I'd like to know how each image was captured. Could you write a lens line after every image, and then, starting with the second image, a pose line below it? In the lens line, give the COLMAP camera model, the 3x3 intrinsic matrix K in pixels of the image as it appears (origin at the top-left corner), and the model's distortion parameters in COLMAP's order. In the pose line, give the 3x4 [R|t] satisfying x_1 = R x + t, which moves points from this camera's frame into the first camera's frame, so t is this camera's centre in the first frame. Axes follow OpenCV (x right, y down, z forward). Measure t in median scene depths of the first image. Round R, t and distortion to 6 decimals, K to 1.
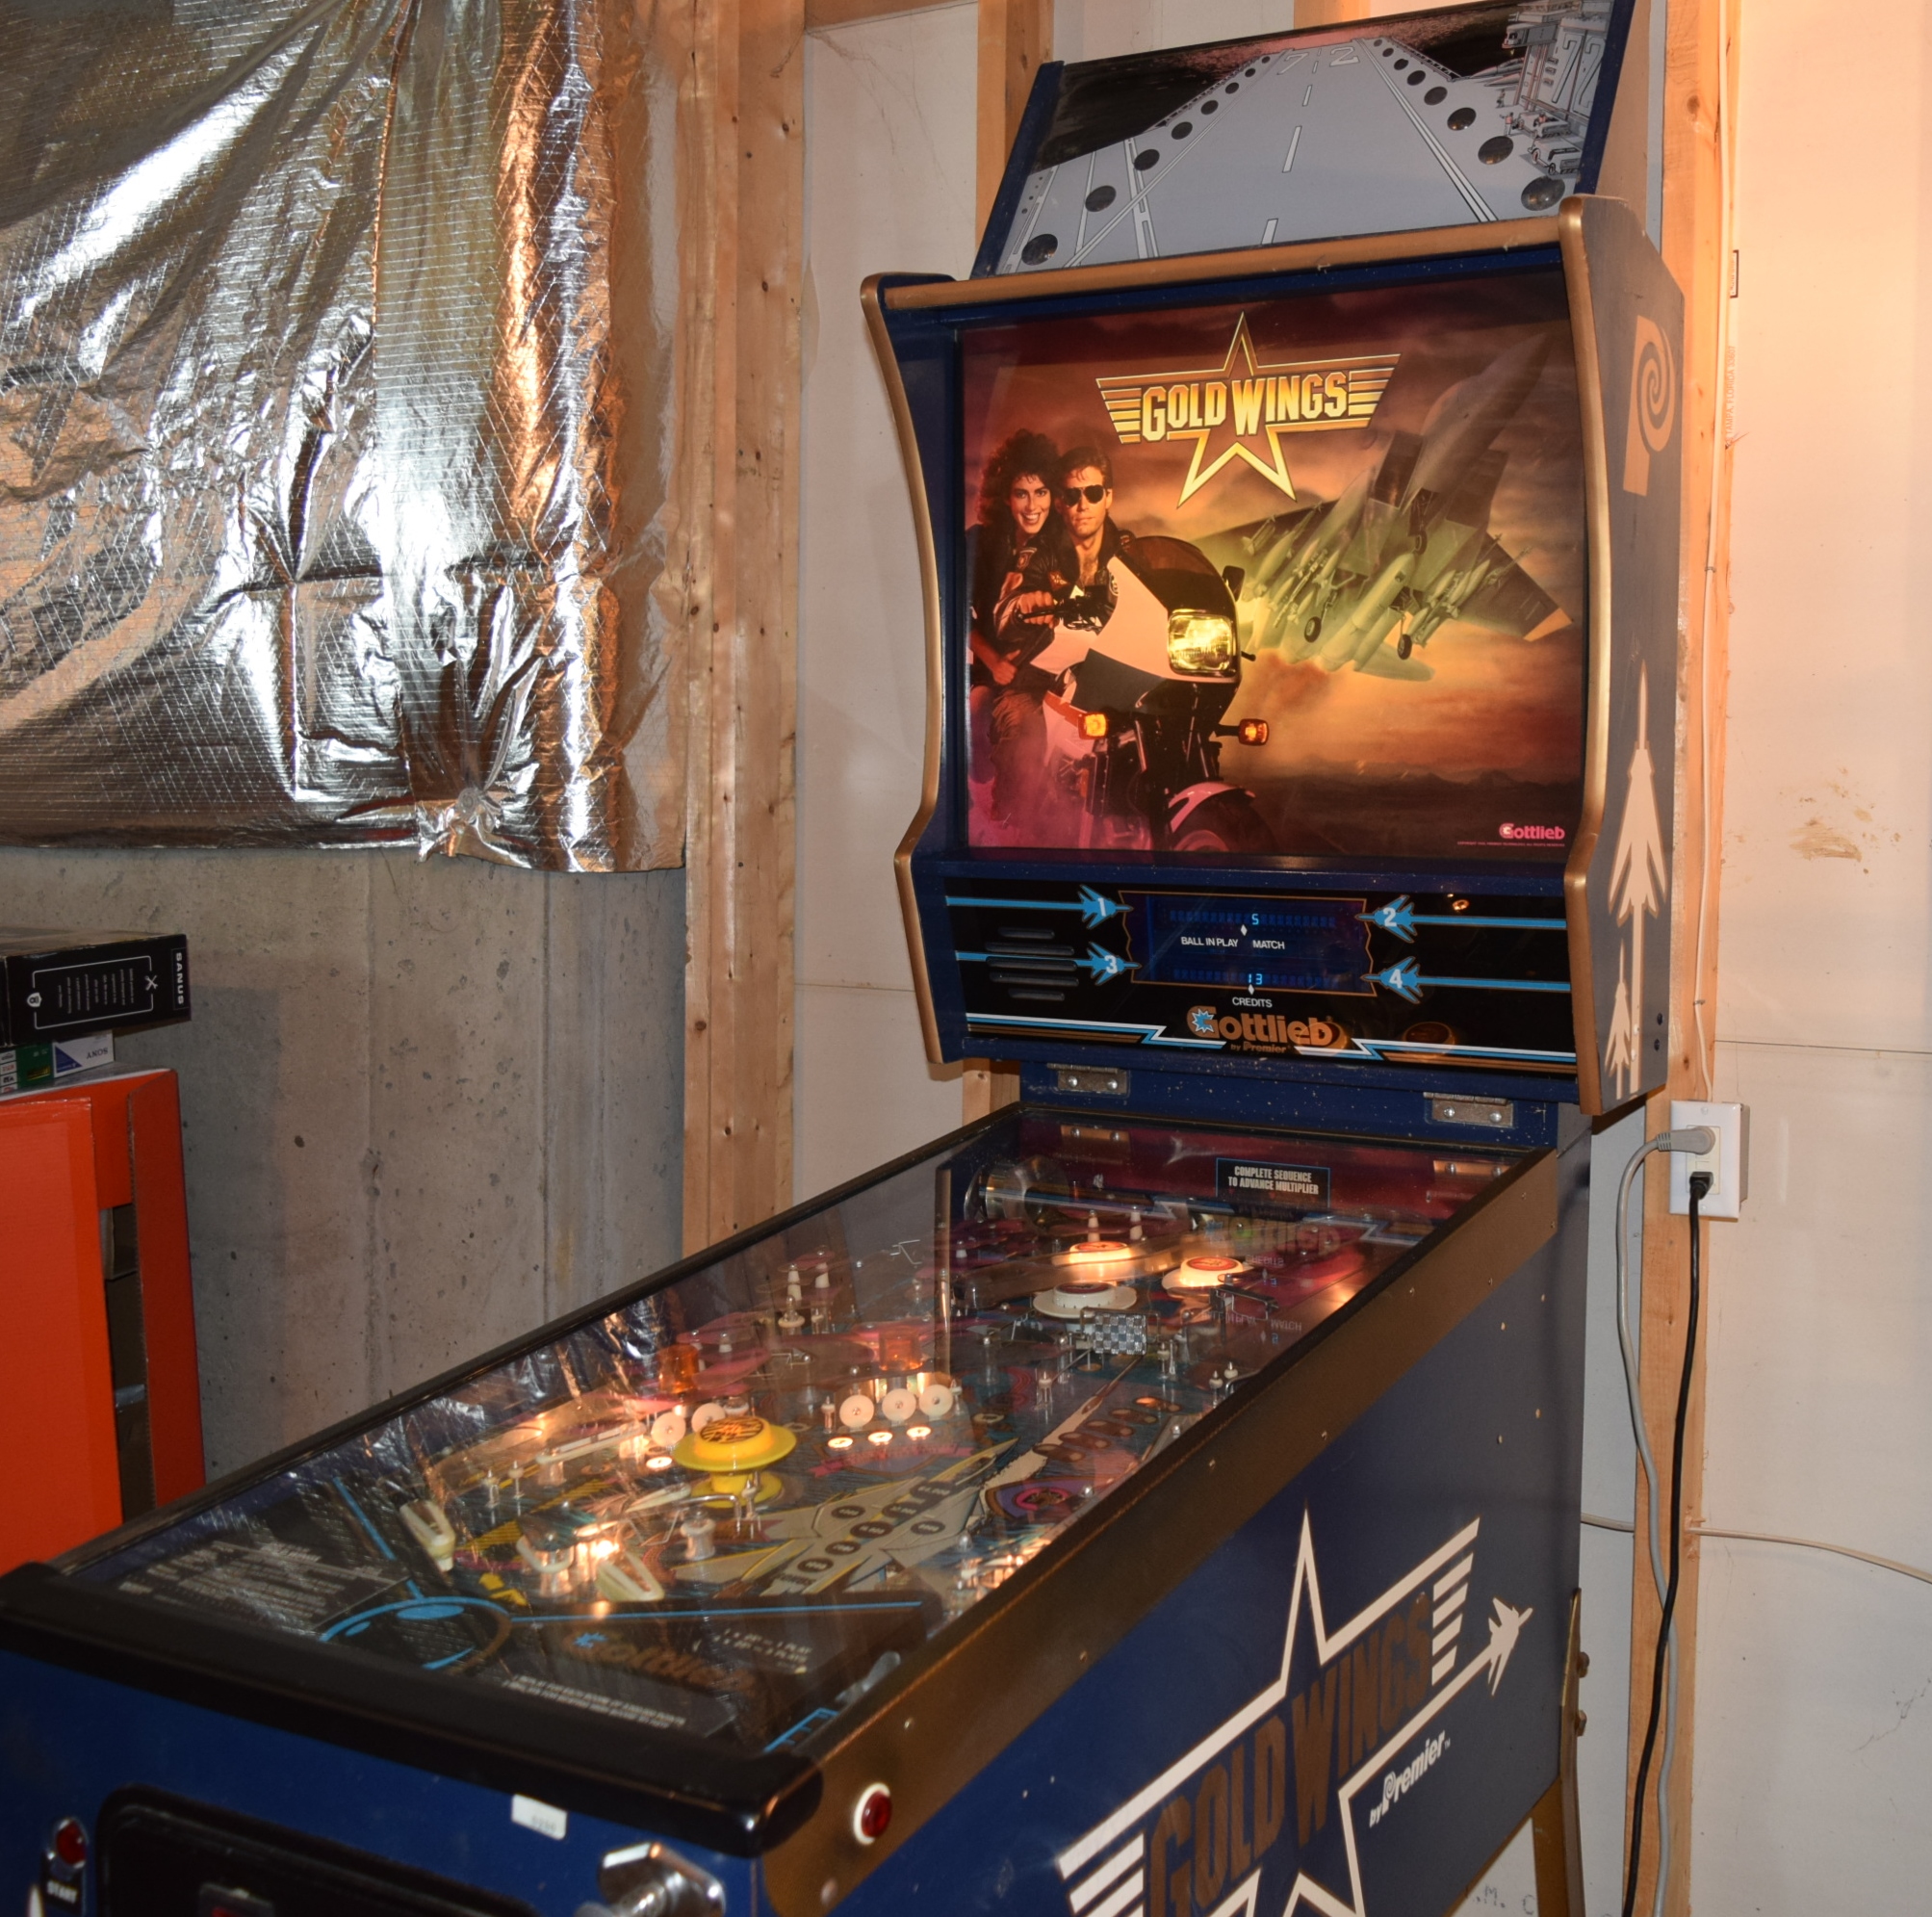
lens RADIAL K [[2248.4, 0, 1213.8], [0, 2248.4, 959.7], [0, 0, 1]] dist [-0.023455, 0.007701]
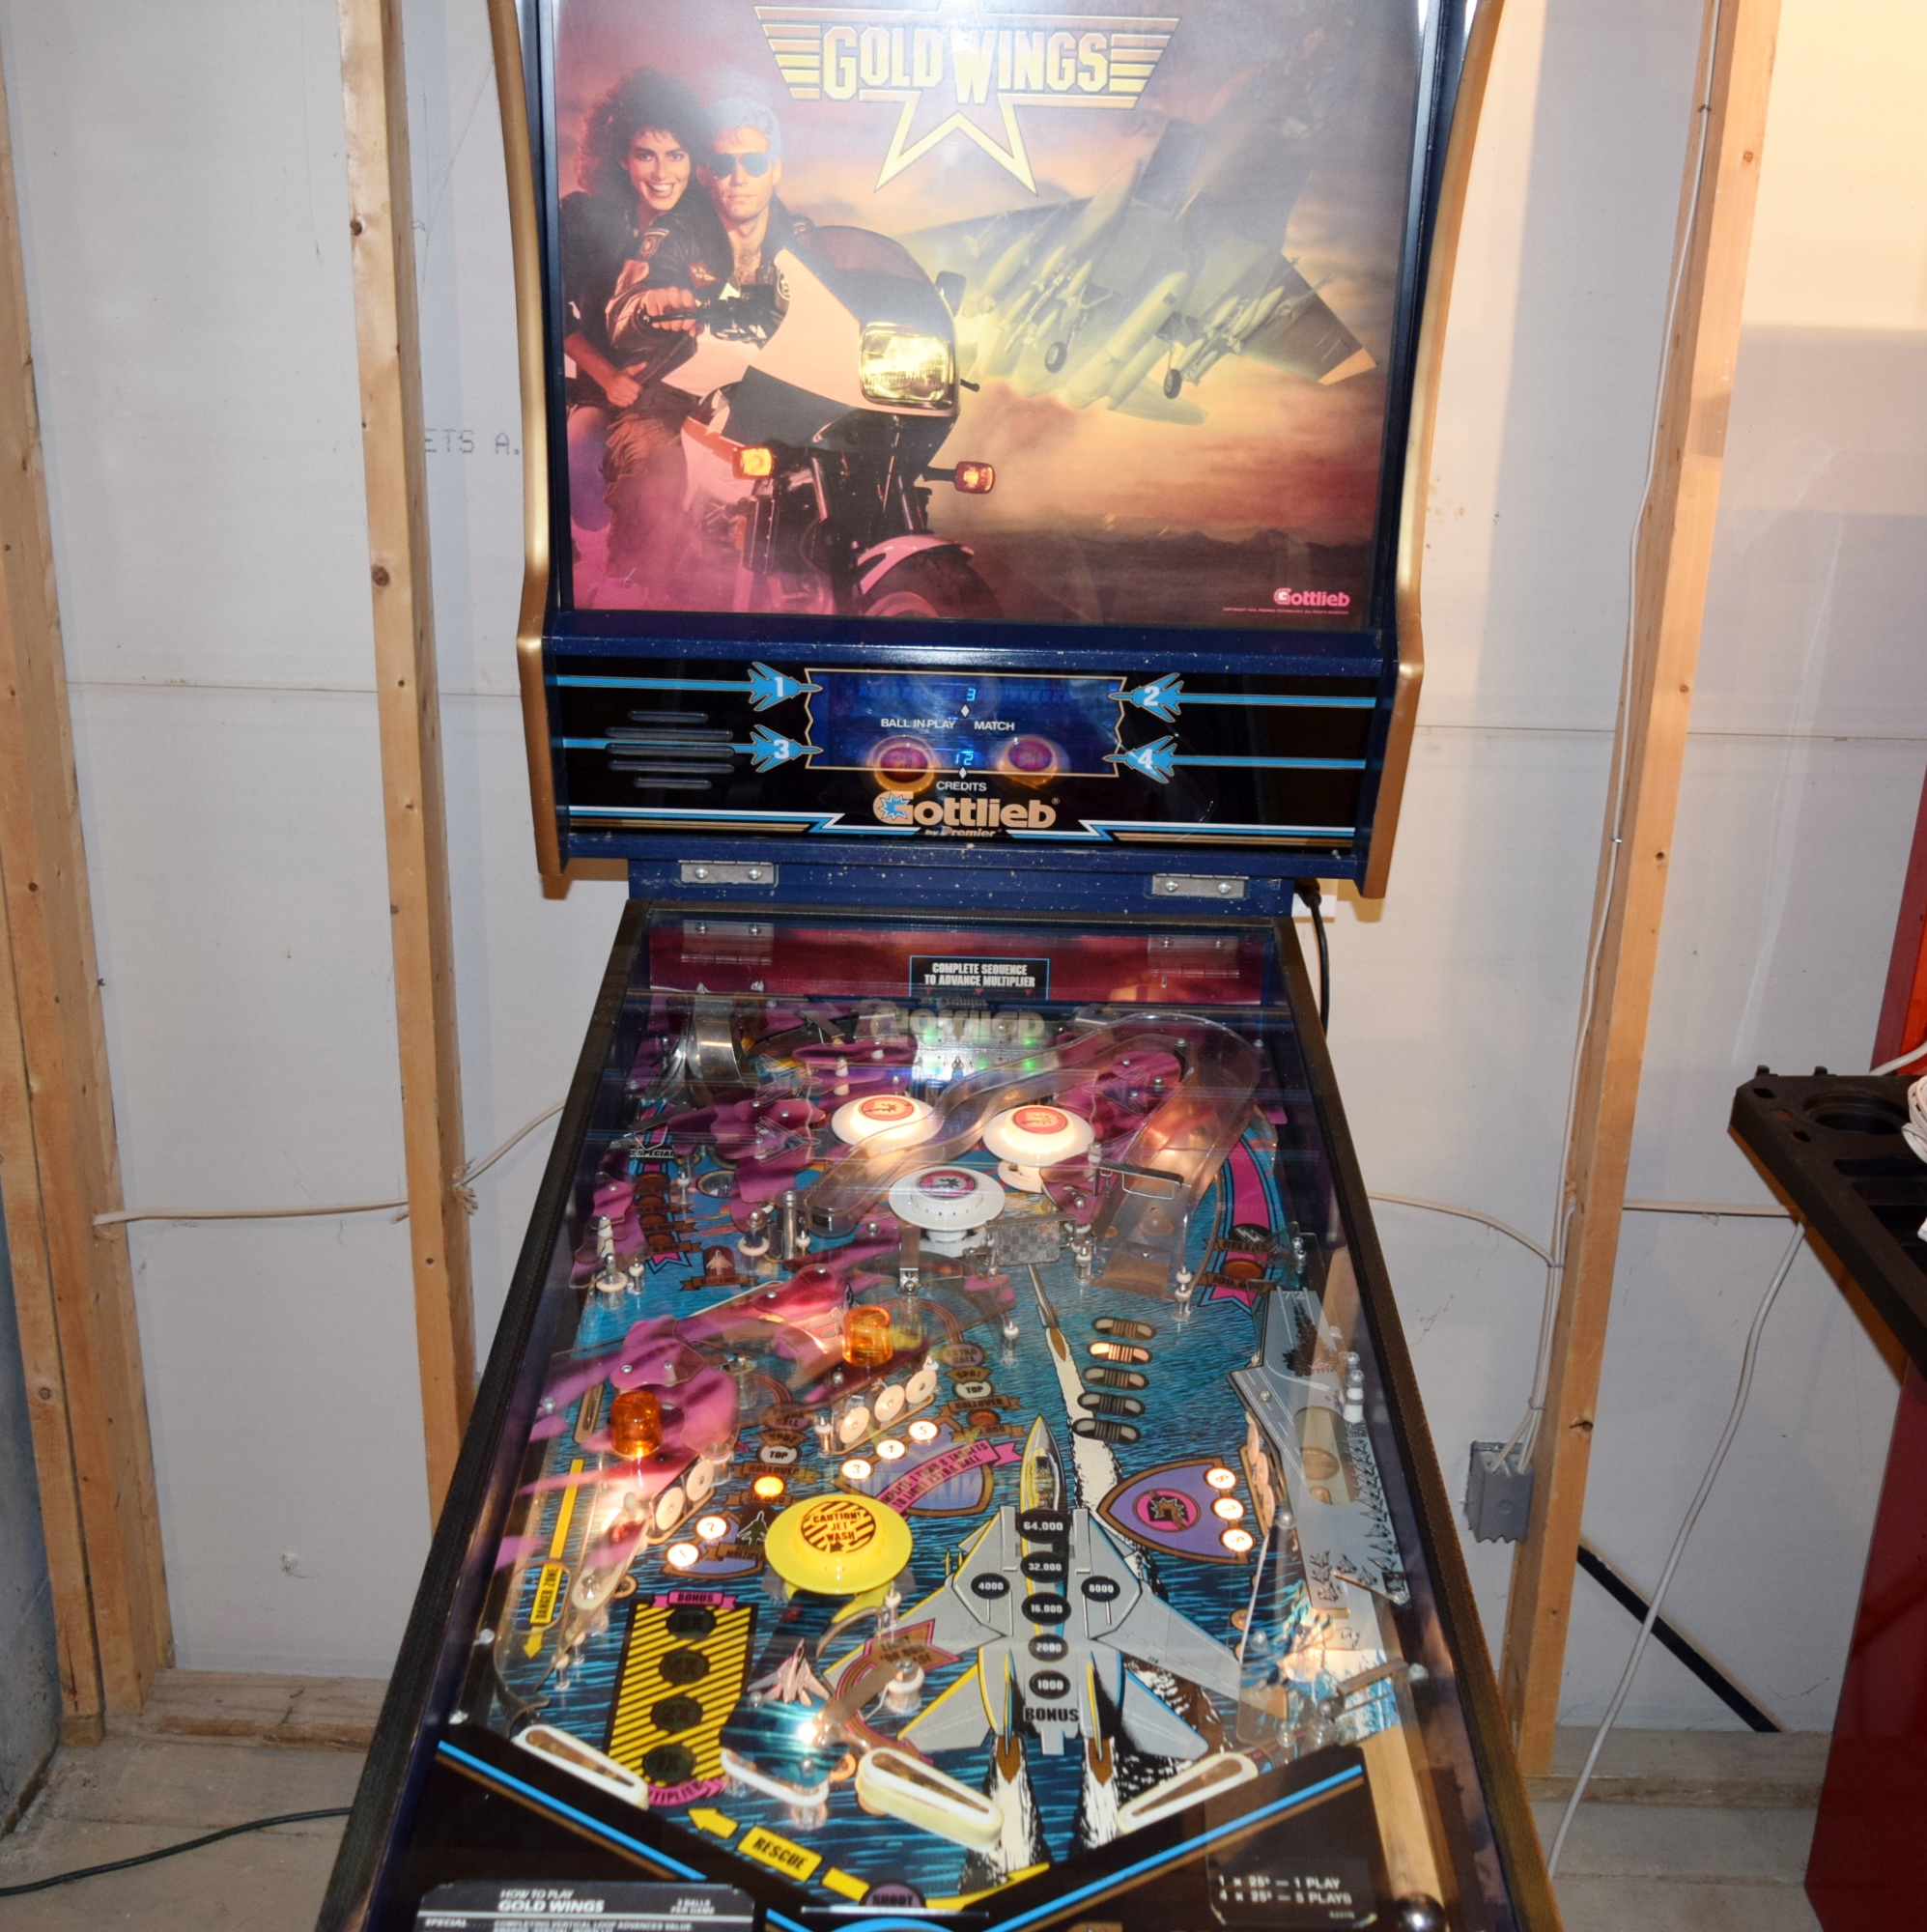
lens RADIAL K [[2248.1, 0, 957.5], [0, 2248.1, 969.2], [0, 0, 1]] dist [-0.023455, 0.007701]
pose [[0.891894, -0.147880, 0.427384, -0.368485], [0.015884, 0.954687, 0.297186, -0.172841], [-0.451966, -0.258270, 0.853829, 0.236091]]
